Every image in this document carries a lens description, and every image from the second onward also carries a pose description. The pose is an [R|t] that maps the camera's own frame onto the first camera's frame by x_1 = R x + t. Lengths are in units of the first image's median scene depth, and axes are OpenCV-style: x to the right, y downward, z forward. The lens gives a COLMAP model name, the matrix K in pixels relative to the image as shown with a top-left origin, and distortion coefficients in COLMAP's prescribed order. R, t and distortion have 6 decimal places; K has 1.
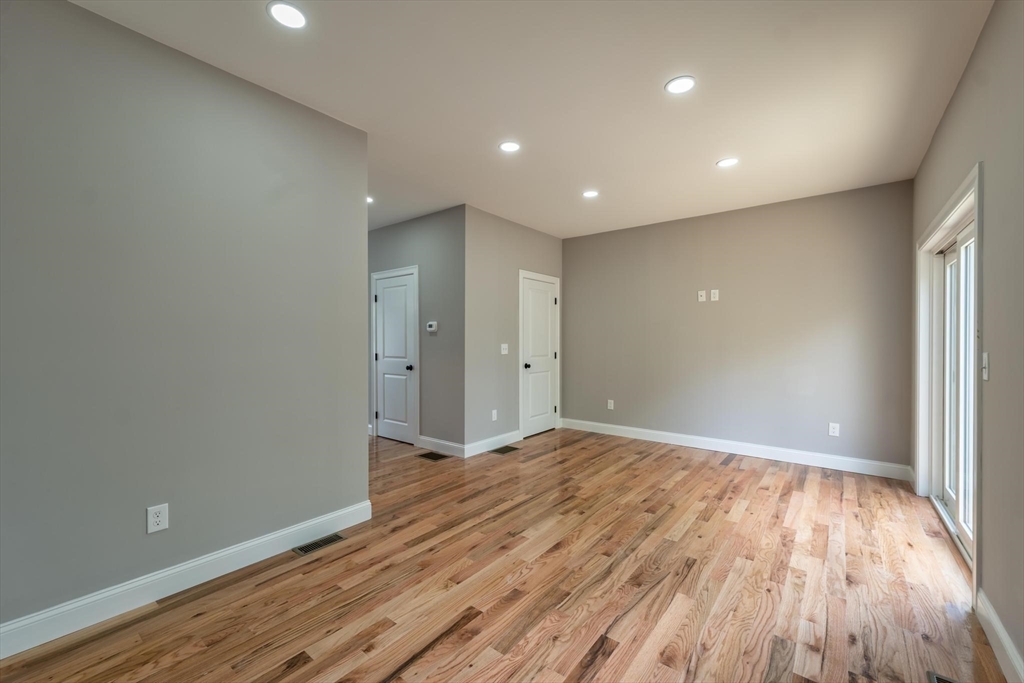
lens RADIAL K [[415.7, 0, 512.4], [0, 415.7, 342.0], [0, 0, 1]] dist [0.005871, -0.000685]
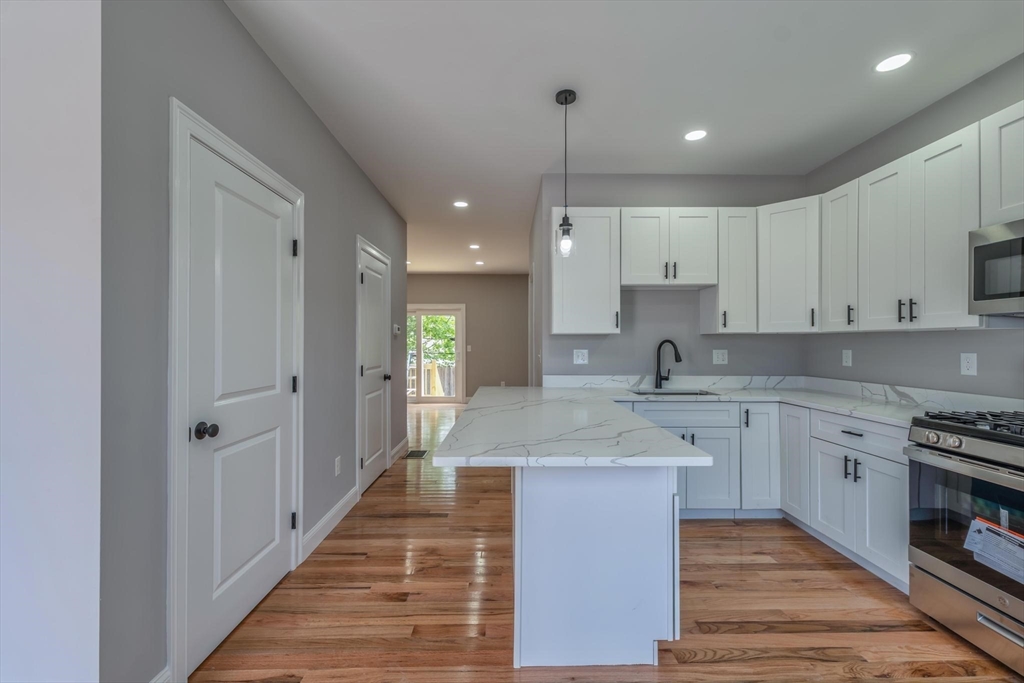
lens RADIAL K [[415.7, 0, 511.6], [0, 415.7, 341.9], [0, 0, 1]] dist [0.005871, -0.000685]
pose [[0.784191, 0.000508, 0.620519, 0.037340], [0.004825, 0.999964, -0.006915, -0.008323], [-0.620500, 0.008417, 0.784161, 1.050972]]
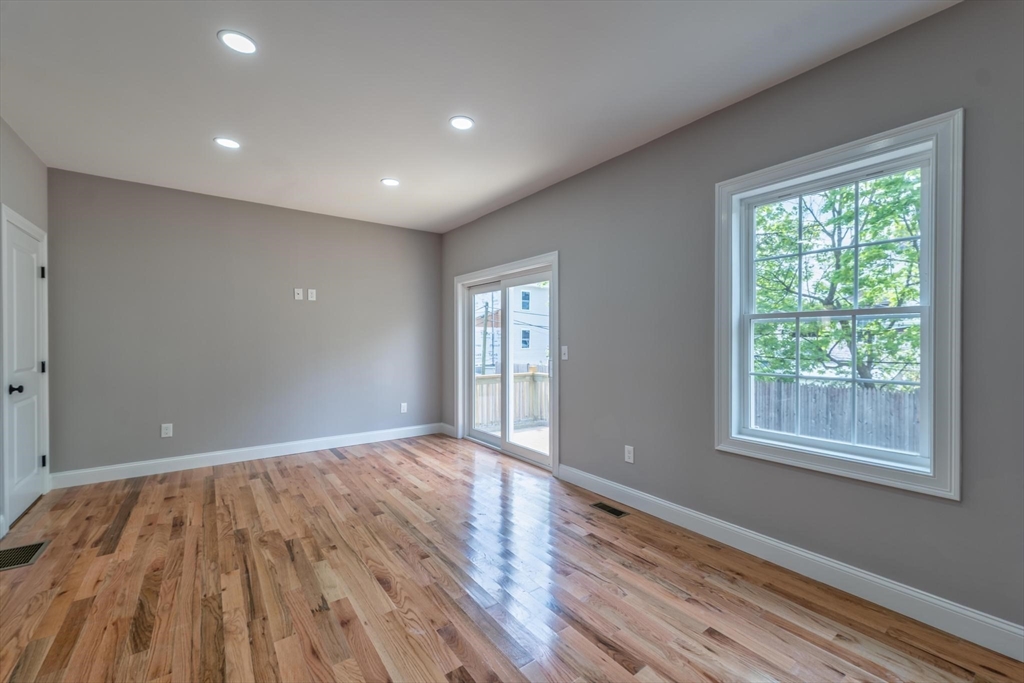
lens RADIAL K [[415.7, 0, 511.4], [0, 415.7, 341.6], [0, 0, 1]] dist [0.005871, -0.000685]
pose [[0.265832, -0.004721, 0.964008, -0.527584], [0.004271, 0.999984, 0.003719, -0.003807], [-0.964010, 0.003128, 0.265848, 0.421687]]
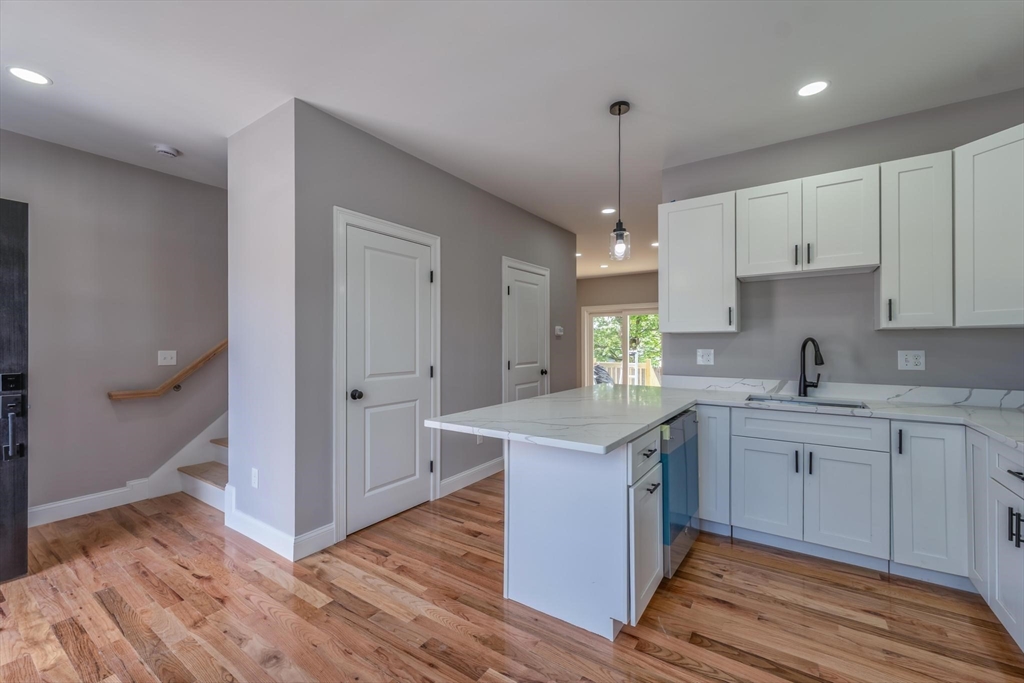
lens RADIAL K [[415.7, 0, 515.5], [0, 415.7, 344.4], [0, 0, 1]] dist [0.005871, -0.000685]
pose [[0.998039, -0.004015, 0.062468, 0.344346], [0.004253, 0.999984, -0.003685, -0.004700], [-0.062452, 0.003944, 0.998040, 0.794987]]
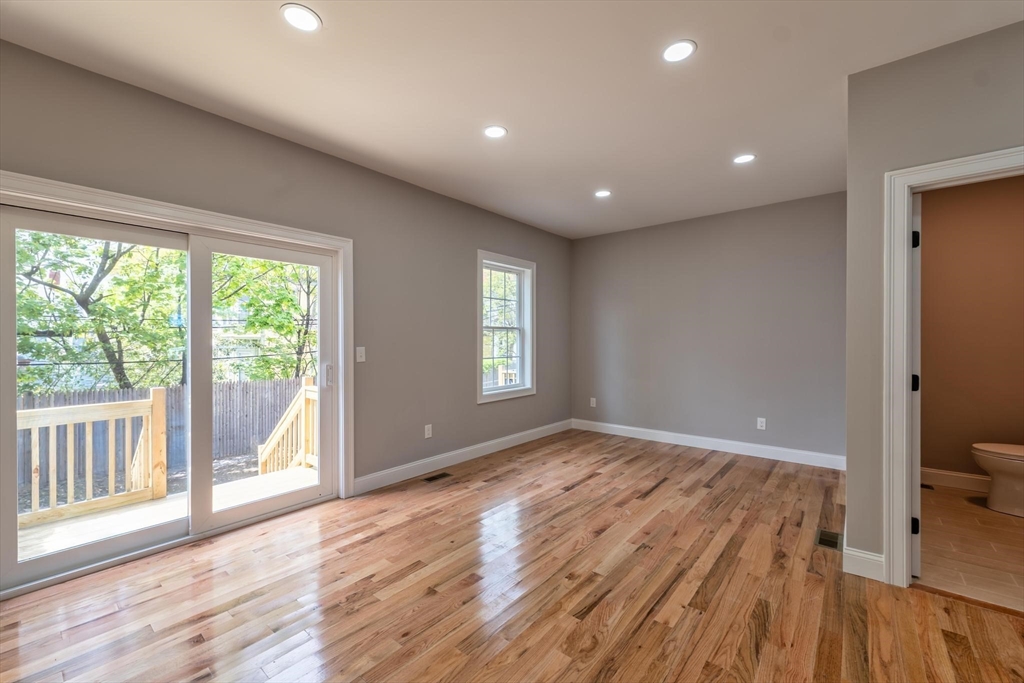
lens RADIAL K [[415.7, 0, 514.7], [0, 415.7, 344.8], [0, 0, 1]] dist [0.005871, -0.000685]
pose [[-0.999821, -0.000753, 0.018899, 0.243953], [-0.000430, 0.999854, 0.017062, -0.010293], [-0.018909, 0.017051, -0.999676, 1.684082]]
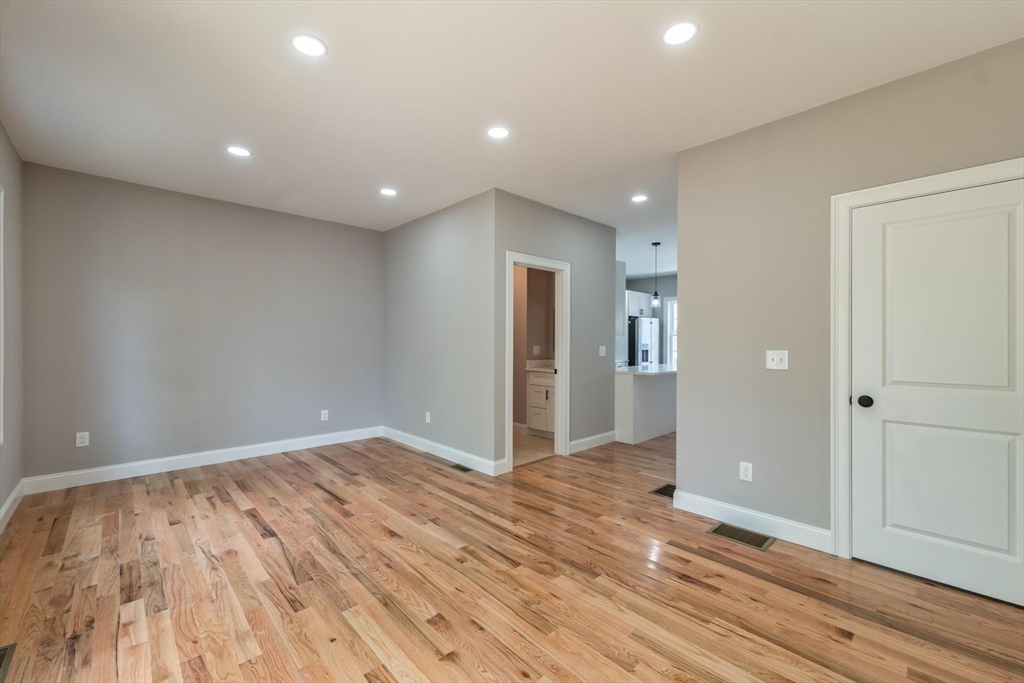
lens RADIAL K [[415.7, 0, 510.5], [0, 415.7, 339.7], [0, 0, 1]] dist [0.005871, -0.000685]
pose [[-0.145693, -0.005776, -0.989313, 0.909710], [-0.009784, 0.999942, -0.004397, -0.004672], [0.989281, 0.009039, -0.145741, 1.171801]]
